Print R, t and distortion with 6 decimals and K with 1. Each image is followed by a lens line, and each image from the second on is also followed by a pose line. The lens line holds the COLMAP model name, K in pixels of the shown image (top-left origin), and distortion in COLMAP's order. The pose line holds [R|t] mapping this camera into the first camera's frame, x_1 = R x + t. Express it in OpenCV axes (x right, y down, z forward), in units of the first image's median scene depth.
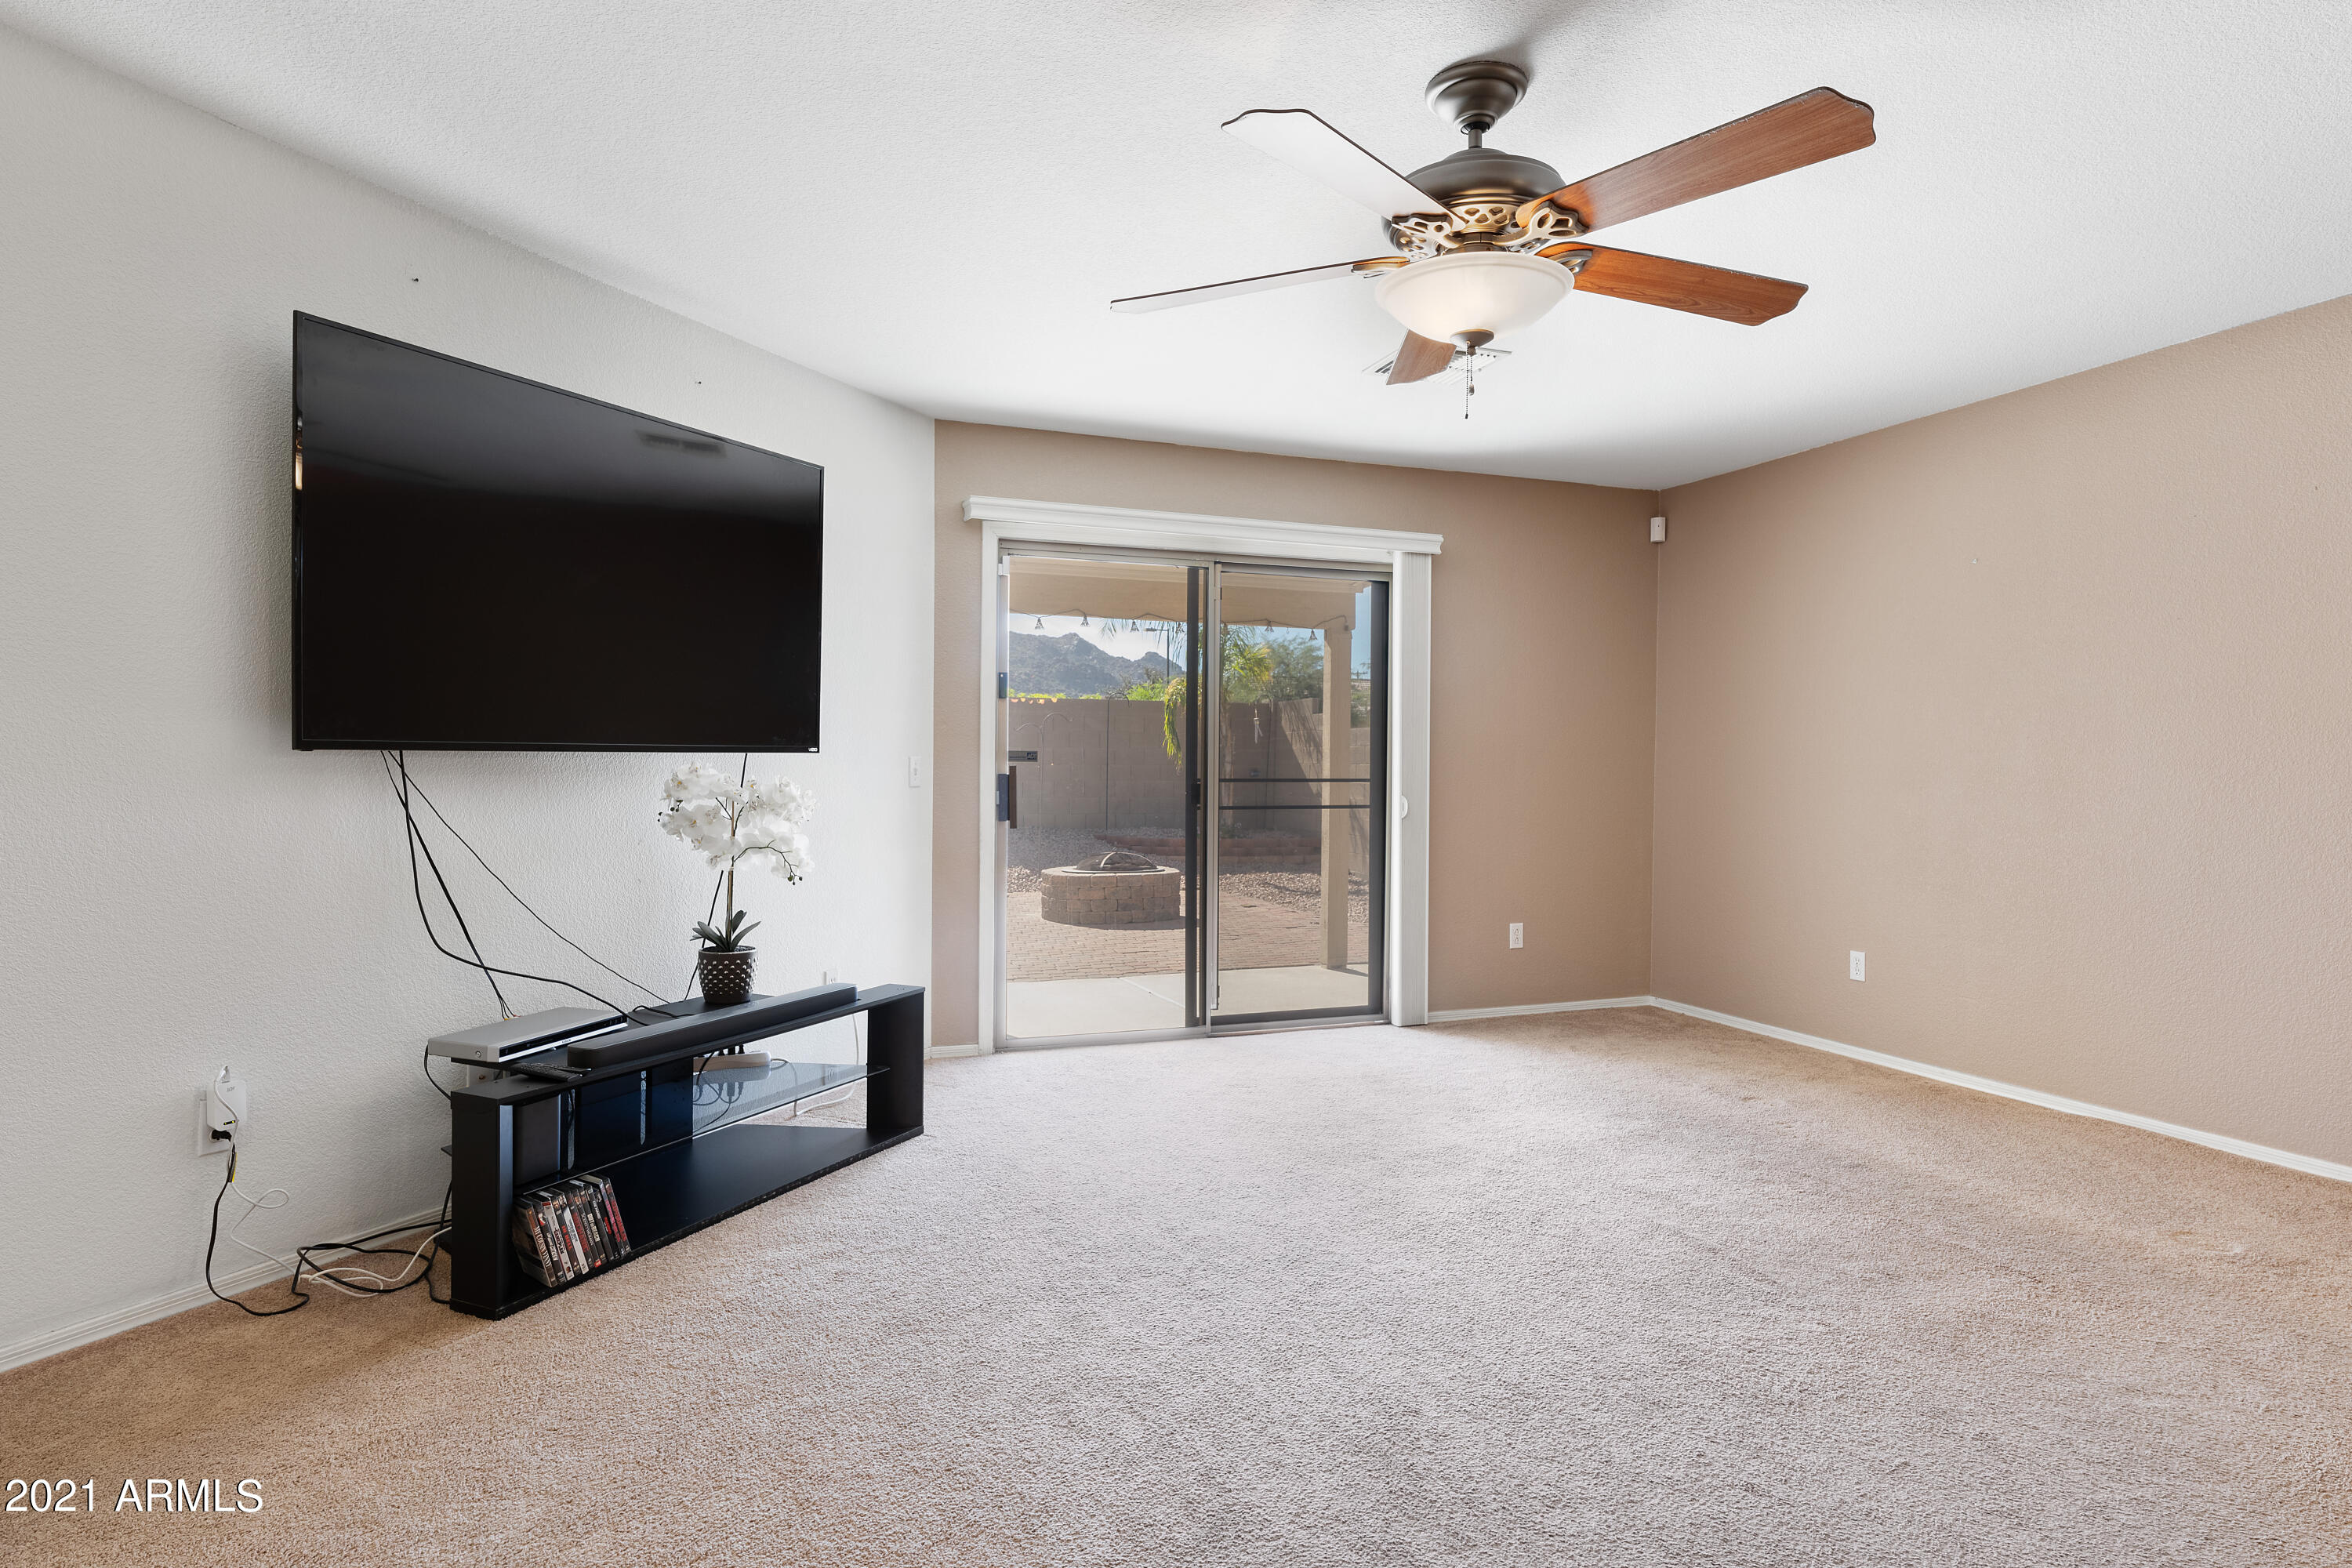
lens RADIAL K [[1279.2, 0, 1182.9], [0, 1279.2, 796.0], [0, 0, 1]] dist [-0.024709, -0.001361]
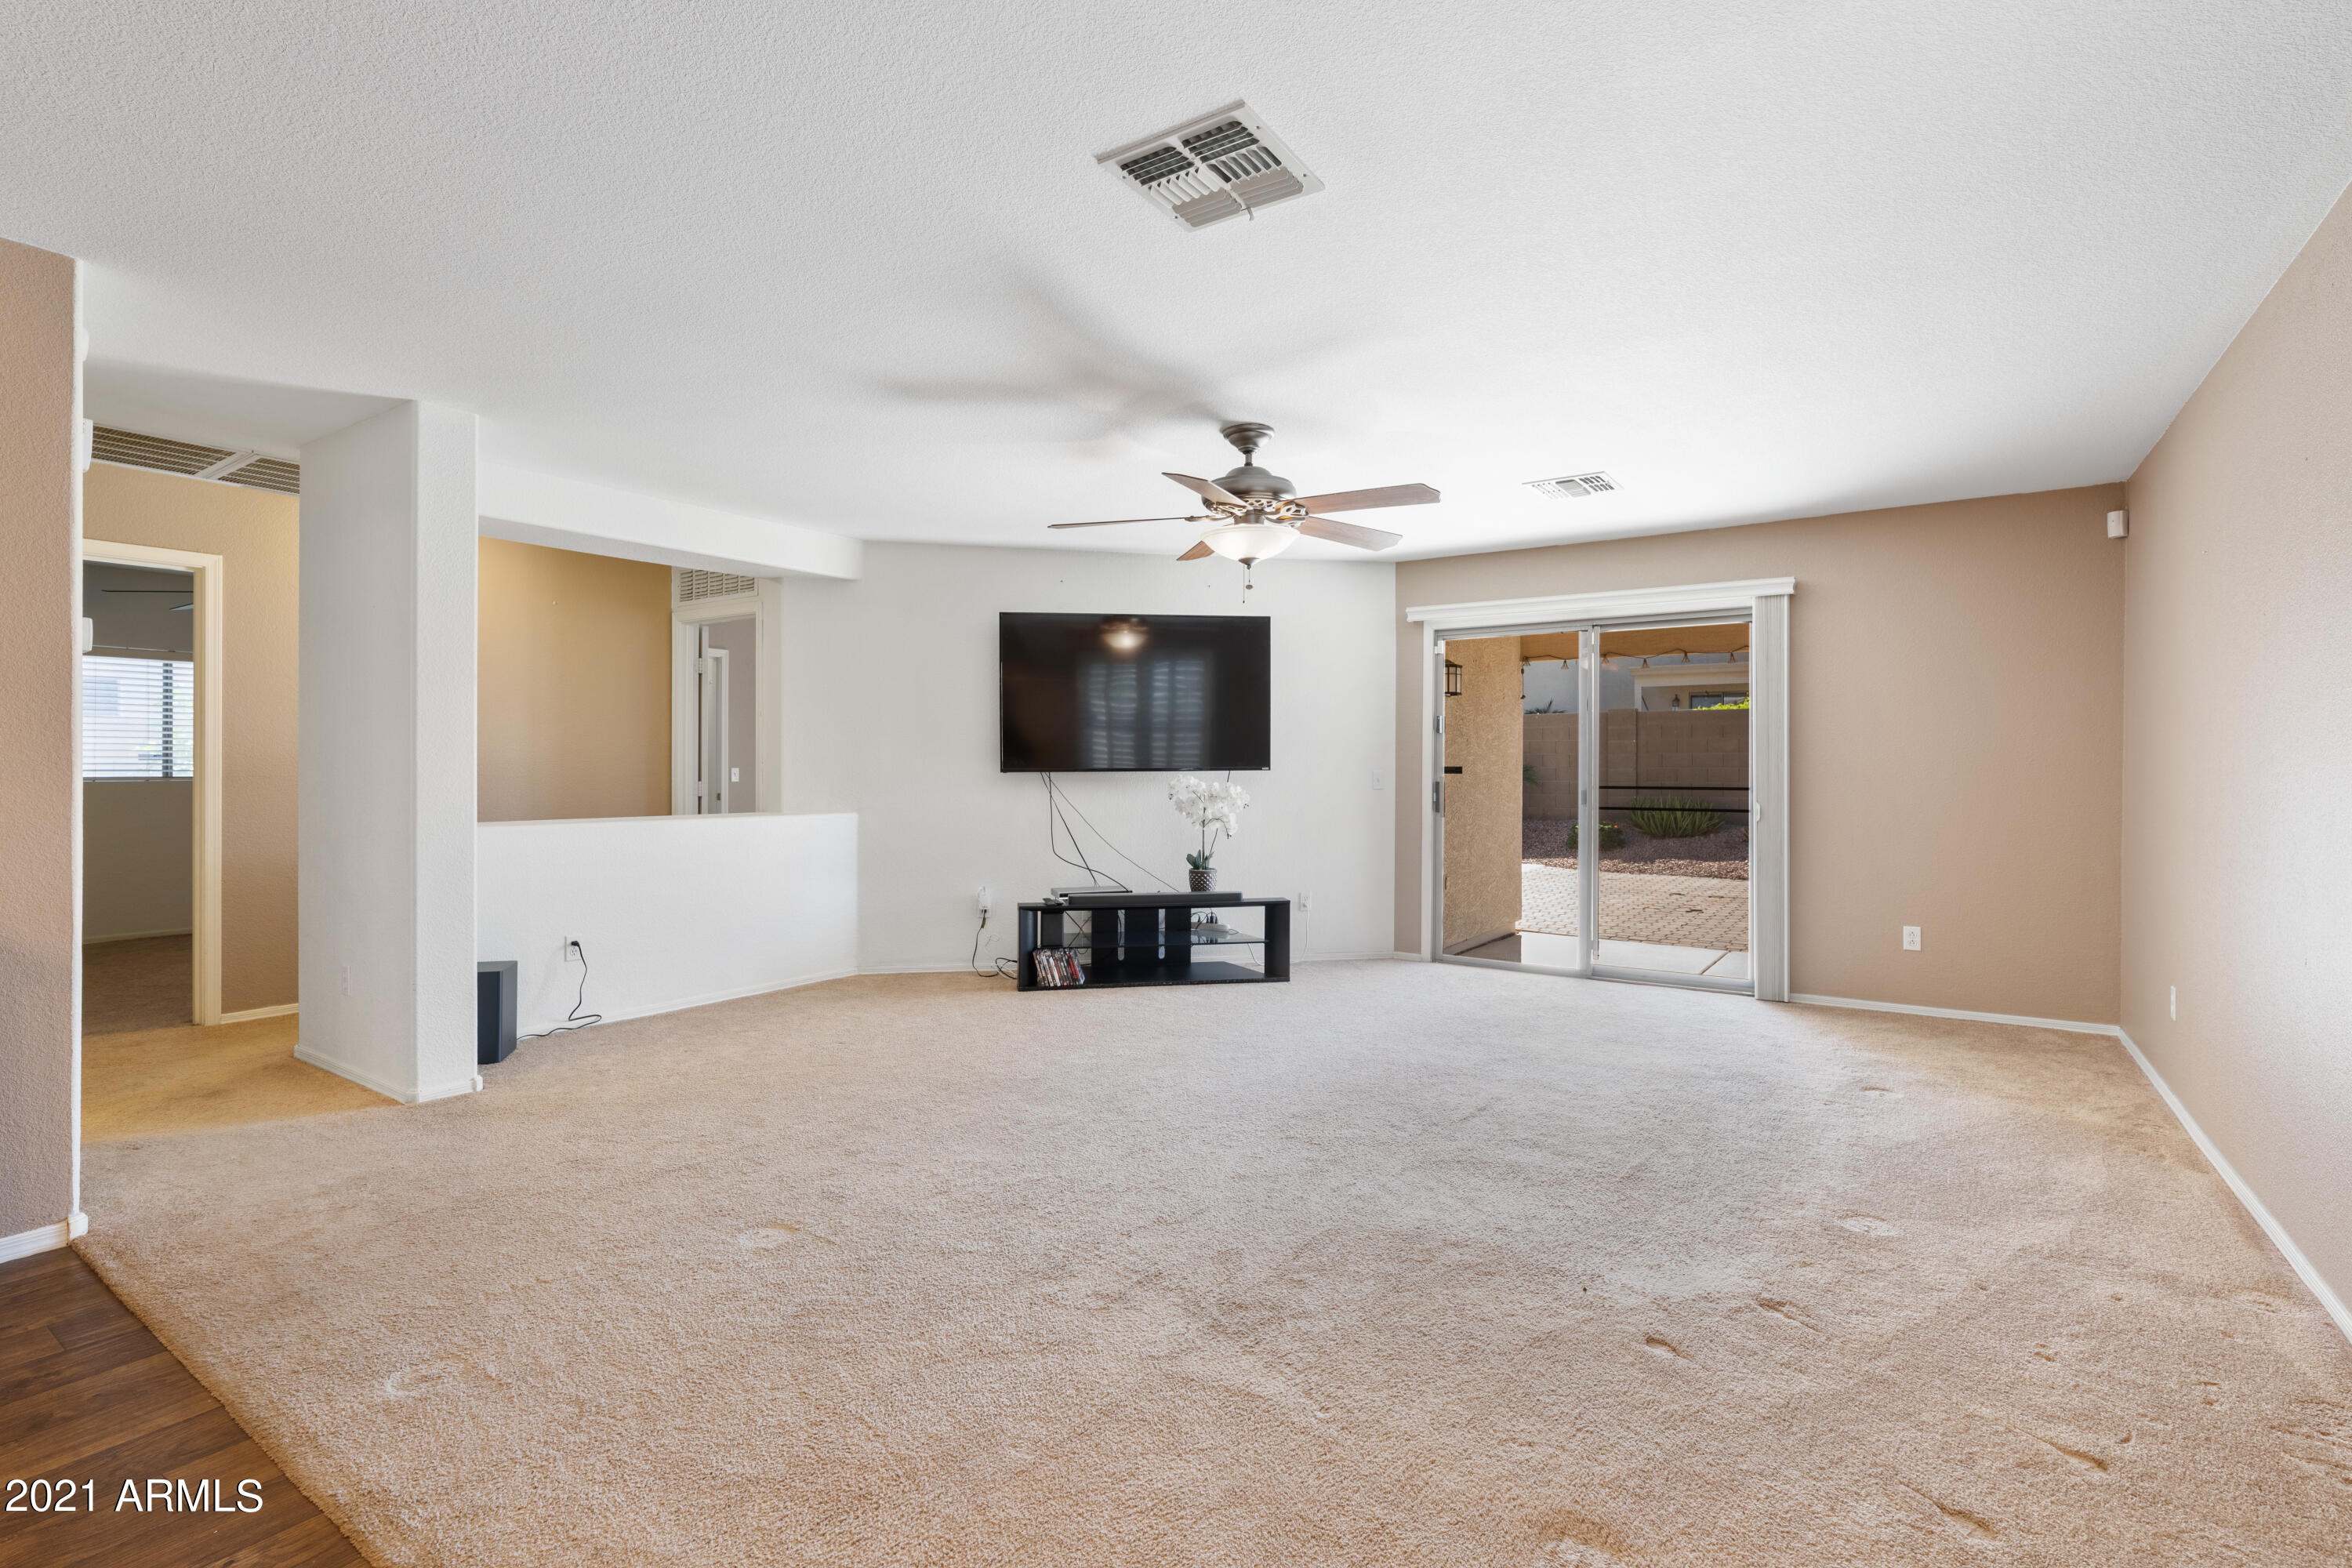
lens RADIAL K [[1083.2, 0, 1178.4], [0, 1083.2, 760.2], [0, 0, 1]] dist [0.006038, -0.000759]
pose [[0.581892, -0.008707, -0.813219, 0.767233], [-0.016355, 0.999615, -0.022406, -0.008784], [0.813101, 0.026338, 0.581526, -0.022176]]
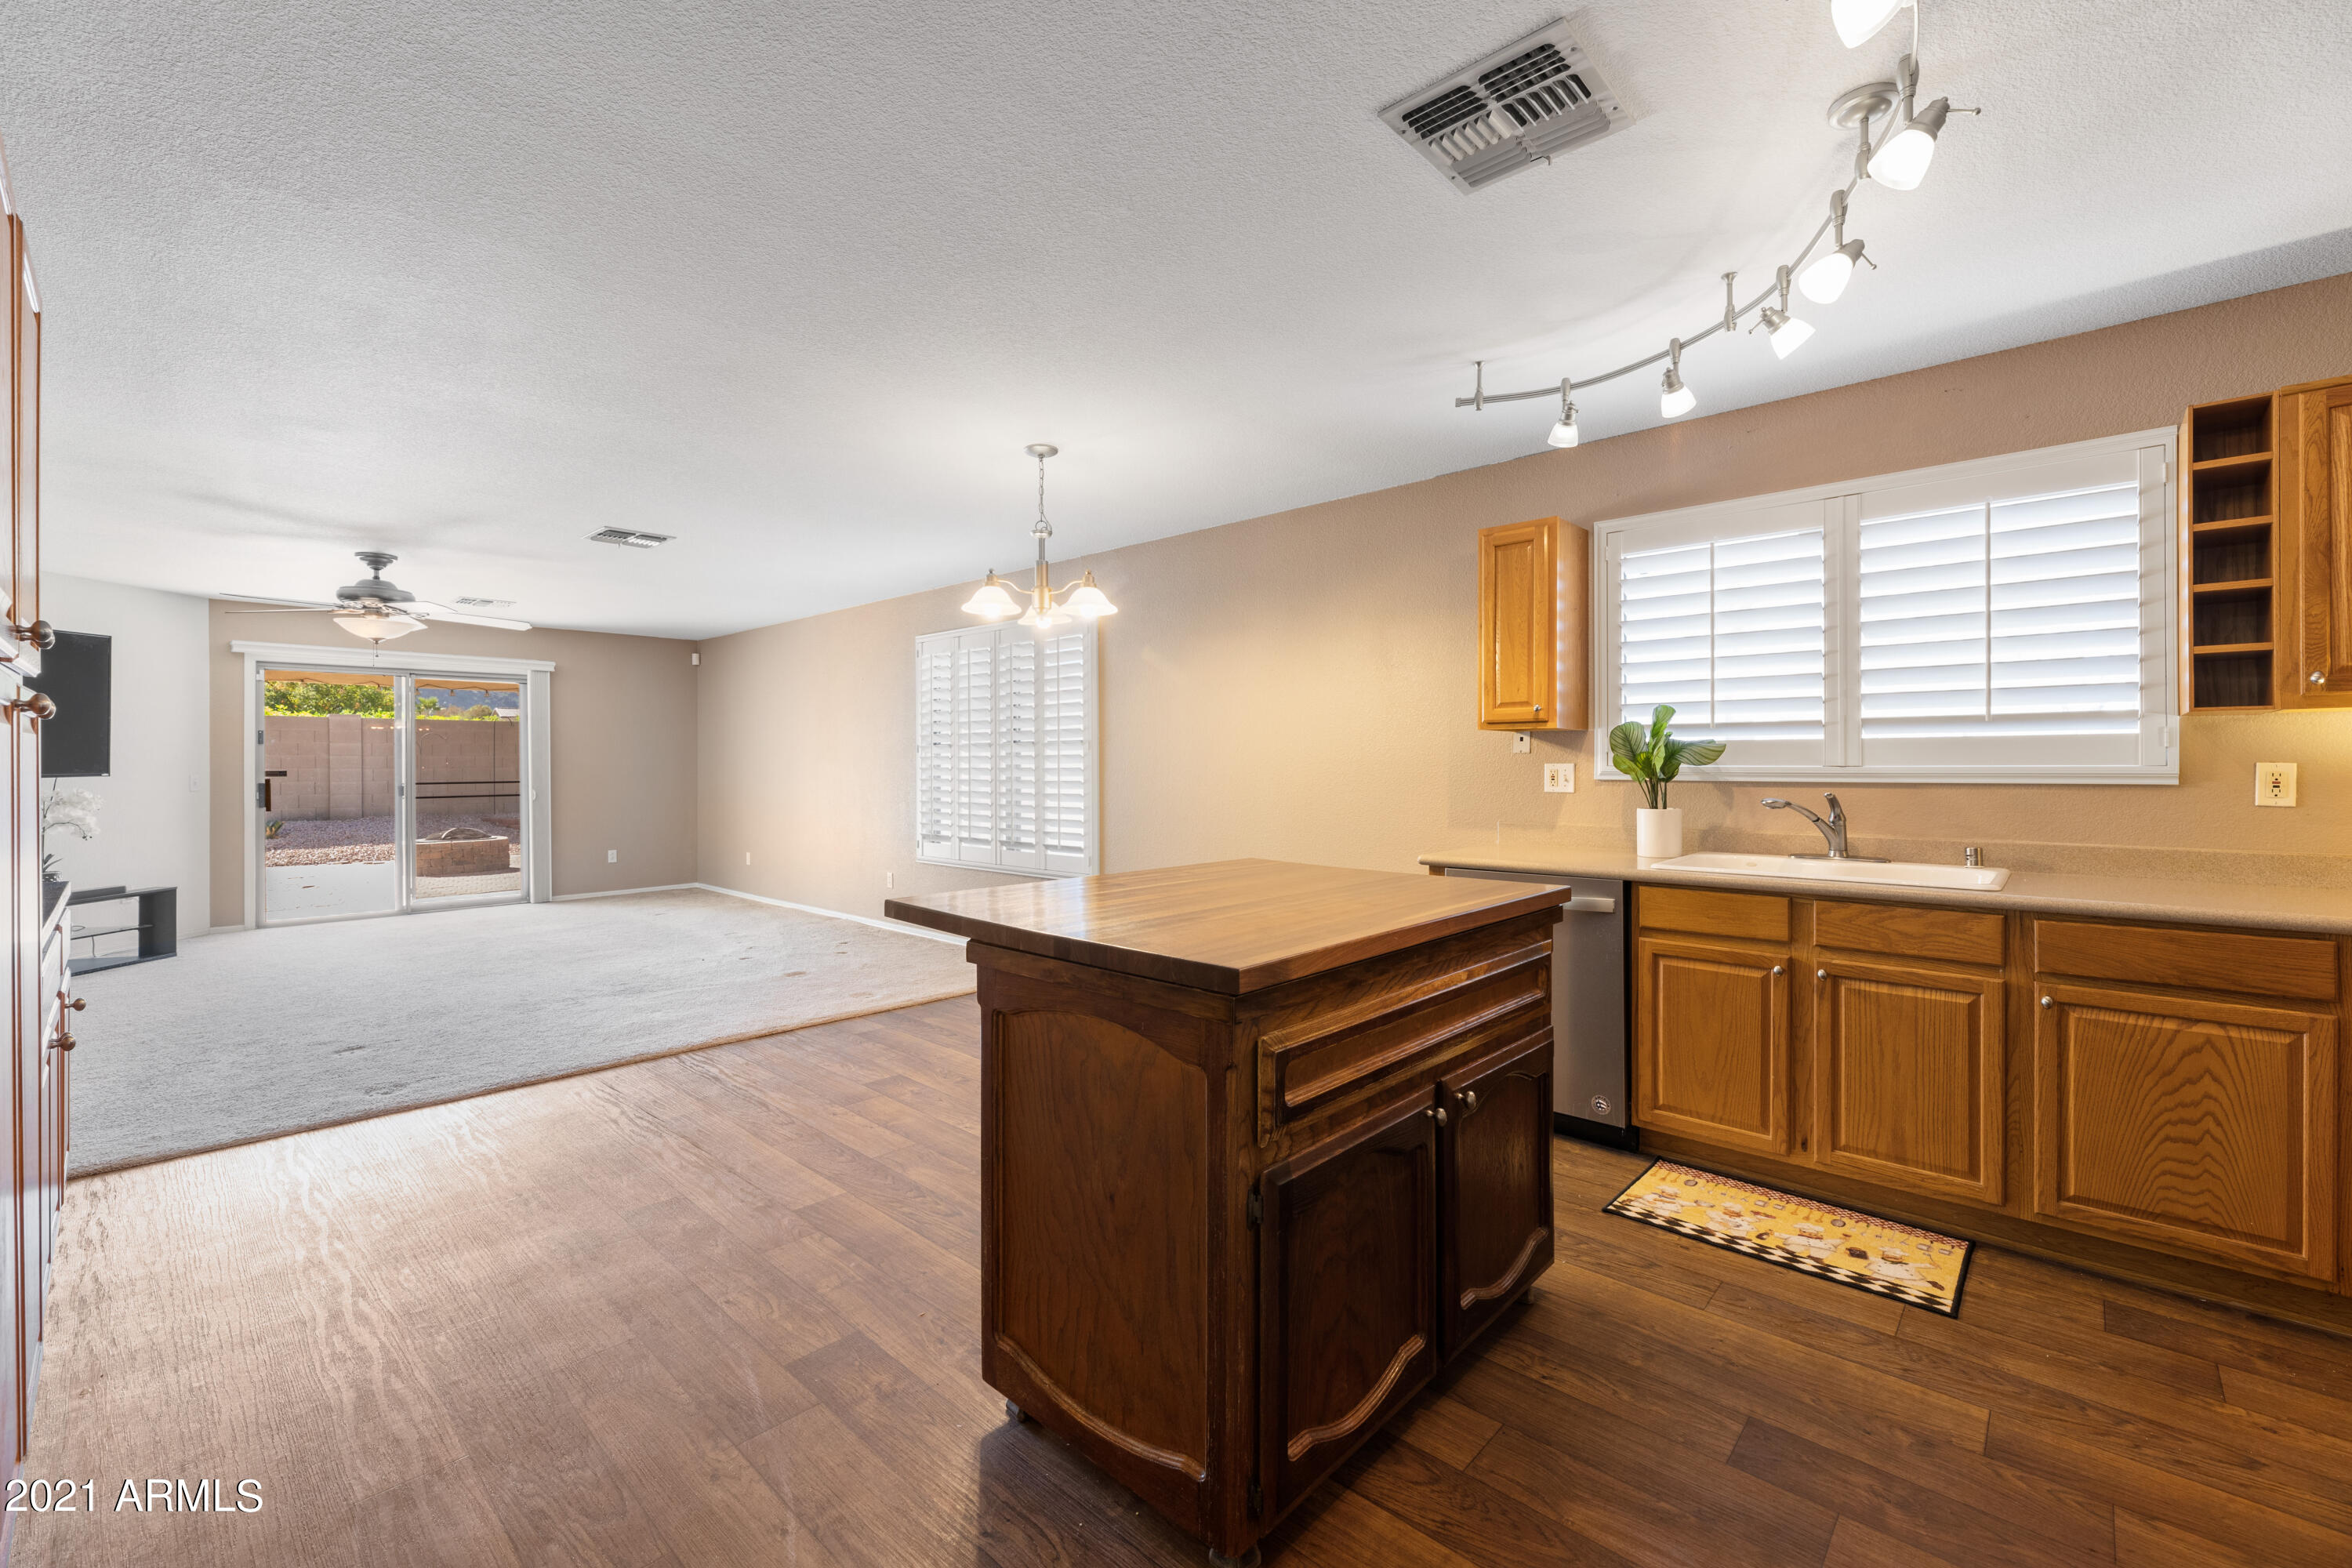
lens RADIAL K [[969.5, 0, 1176.8], [0, 969.5, 769.9], [0, 0, 1]] dist [0.007623, -0.000250]
pose [[0.893274, -0.013407, 0.449312, 0.445461], [0.018552, 0.999803, -0.007049, -0.001527], [-0.449129, 0.014633, 0.893347, -0.965562]]
